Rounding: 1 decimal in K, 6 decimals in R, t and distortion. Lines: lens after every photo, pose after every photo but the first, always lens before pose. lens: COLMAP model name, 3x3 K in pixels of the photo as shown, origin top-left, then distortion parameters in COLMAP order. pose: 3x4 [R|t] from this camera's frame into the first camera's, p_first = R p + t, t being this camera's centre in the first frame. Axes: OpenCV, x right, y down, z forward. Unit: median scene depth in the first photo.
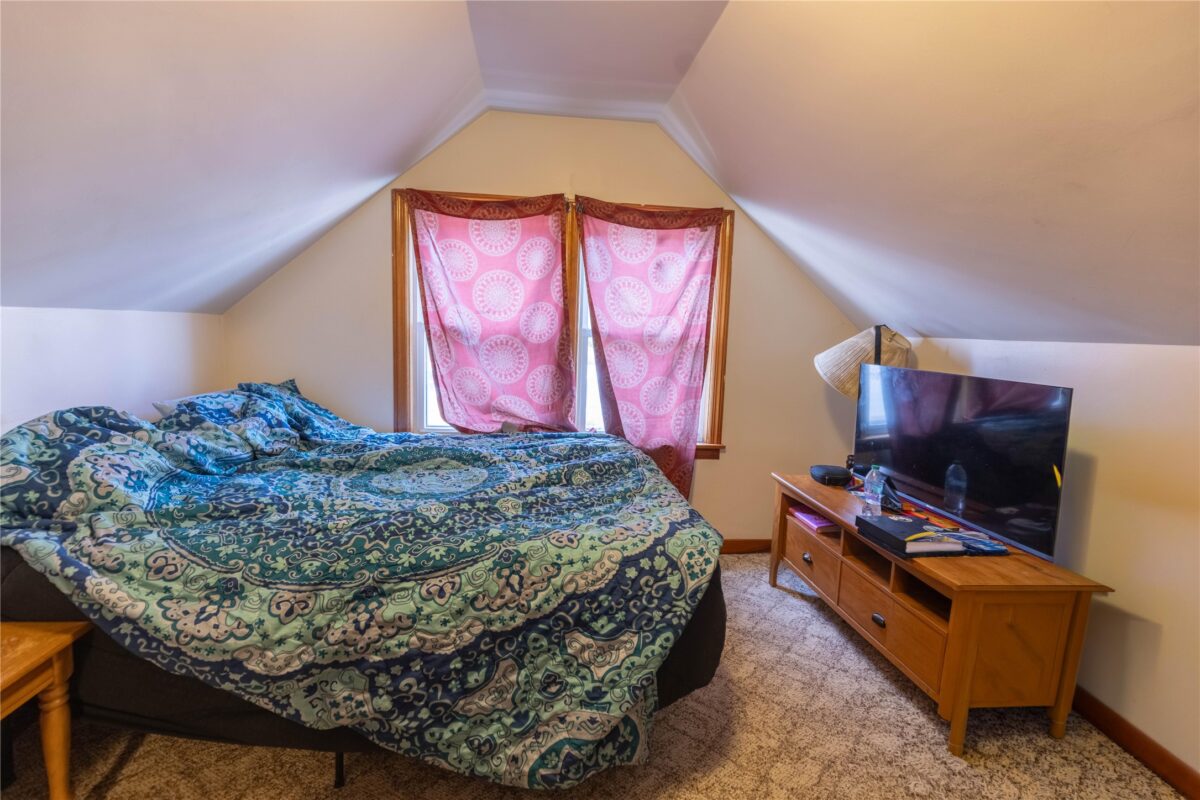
lens RADIAL K [[547.0, 0, 600.7], [0, 547.0, 397.3], [0, 0, 1]] dist [0.010129, -0.002788]
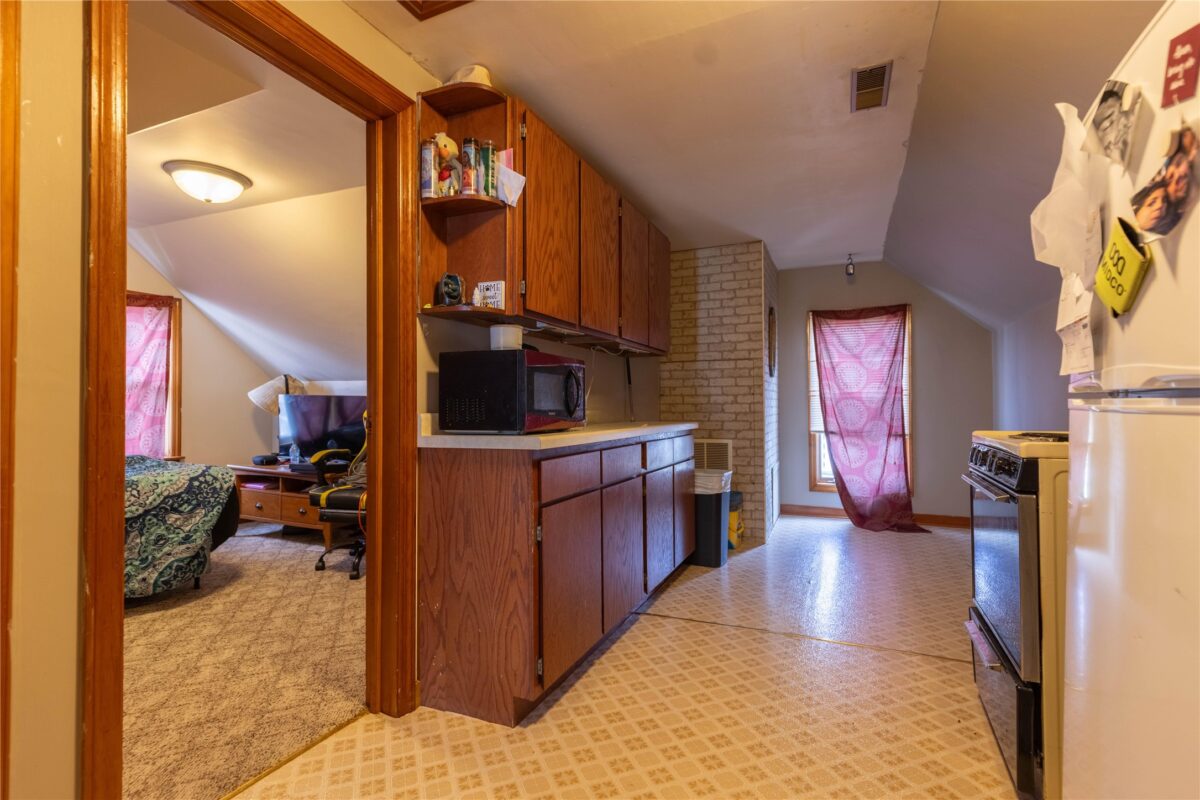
lens RADIAL K [[571.7, 0, 597.5], [0, 571.7, 397.7], [0, 0, 1]] dist [0.000072, -0.000476]
pose [[0.523395, -0.021055, 0.851830, -1.038353], [0.115778, 0.992181, -0.046614, 0.280318], [-0.844188, 0.123021, 0.521740, -1.557889]]
